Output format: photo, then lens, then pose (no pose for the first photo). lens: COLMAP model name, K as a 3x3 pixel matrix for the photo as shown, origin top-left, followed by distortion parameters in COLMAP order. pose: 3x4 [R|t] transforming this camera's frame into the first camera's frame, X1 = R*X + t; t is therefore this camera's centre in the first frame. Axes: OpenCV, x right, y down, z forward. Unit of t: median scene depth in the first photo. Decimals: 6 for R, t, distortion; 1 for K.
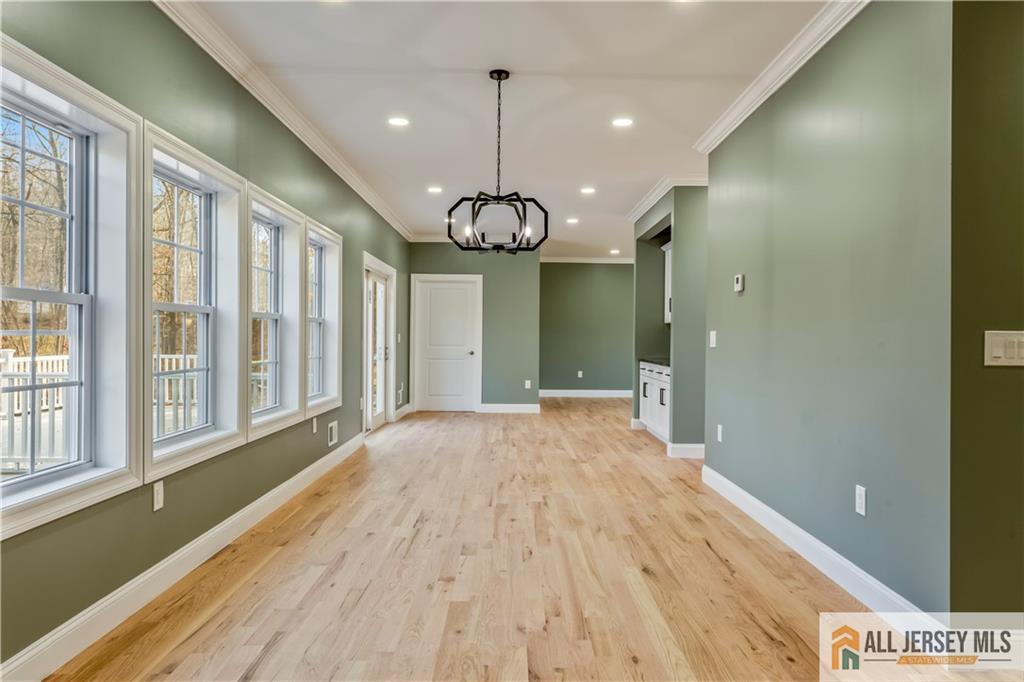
lens RADIAL K [[669.9, 0, 516.1], [0, 669.9, 341.1], [0, 0, 1]] dist [0.011132, -0.000407]
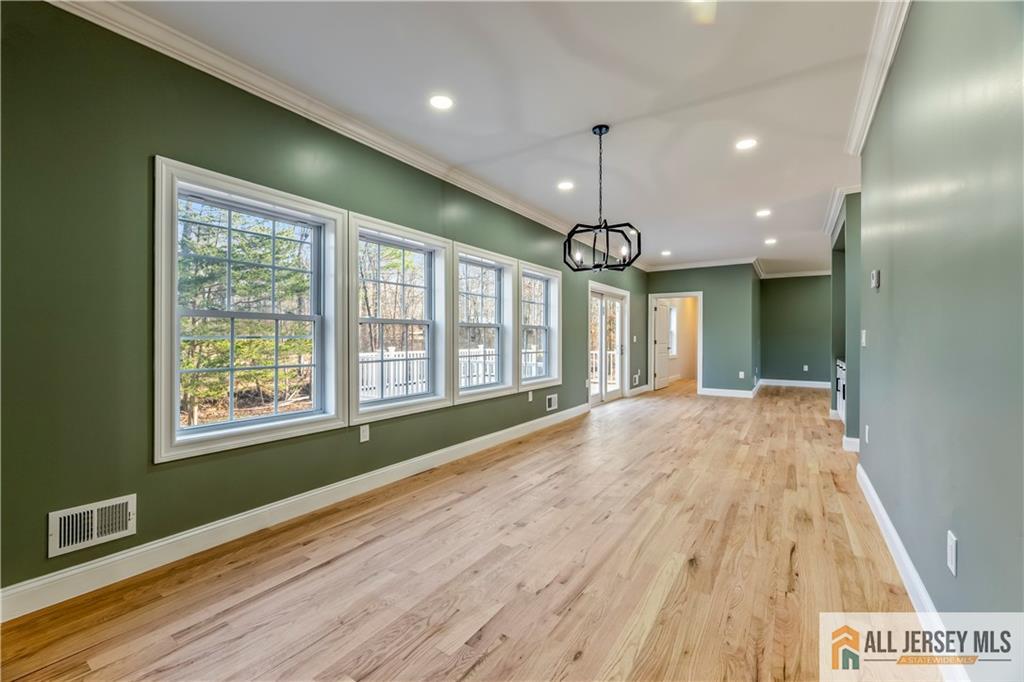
lens RADIAL K [[418.9, 0, 513.6], [0, 418.9, 338.3], [0, 0, 1]] dist [-0.000350, -0.002884]
pose [[0.827707, -0.006693, -0.561120, 0.280794], [0.002760, 0.999965, -0.007858, 0.000667], [0.561154, 0.004955, 0.827697, 0.261096]]
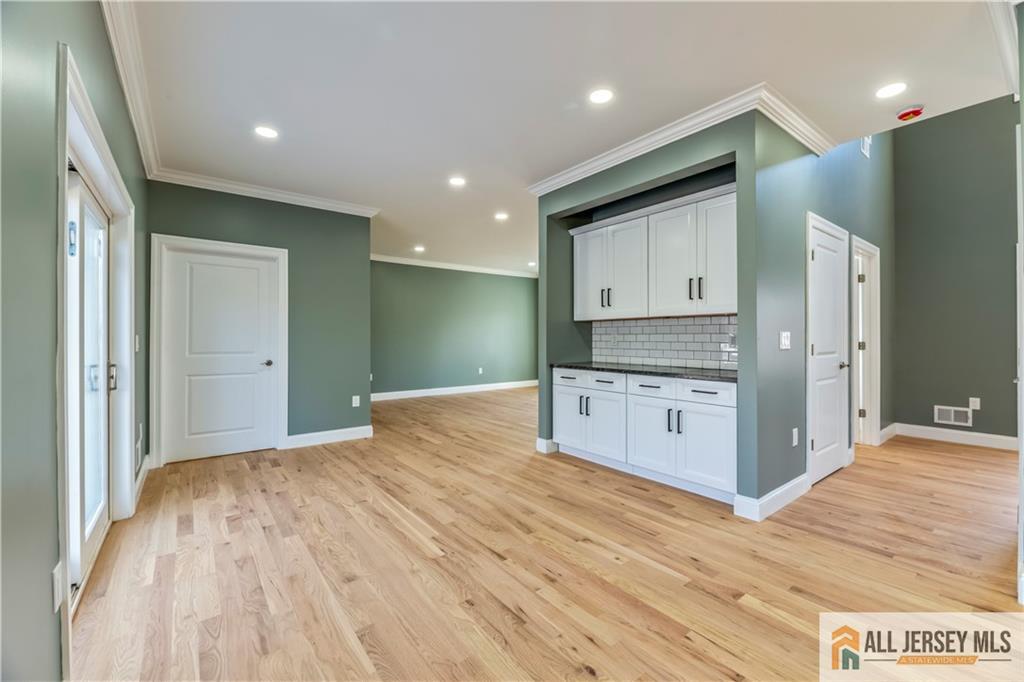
lens RADIAL K [[418.9, 0, 519.9], [0, 418.9, 337.3], [0, 0, 1]] dist [-0.000350, -0.002884]
pose [[0.788727, -0.007765, 0.614694, -0.338864], [0.011102, 0.999937, -0.001614, -0.012921], [-0.614643, 0.008098, 0.788764, 1.359596]]
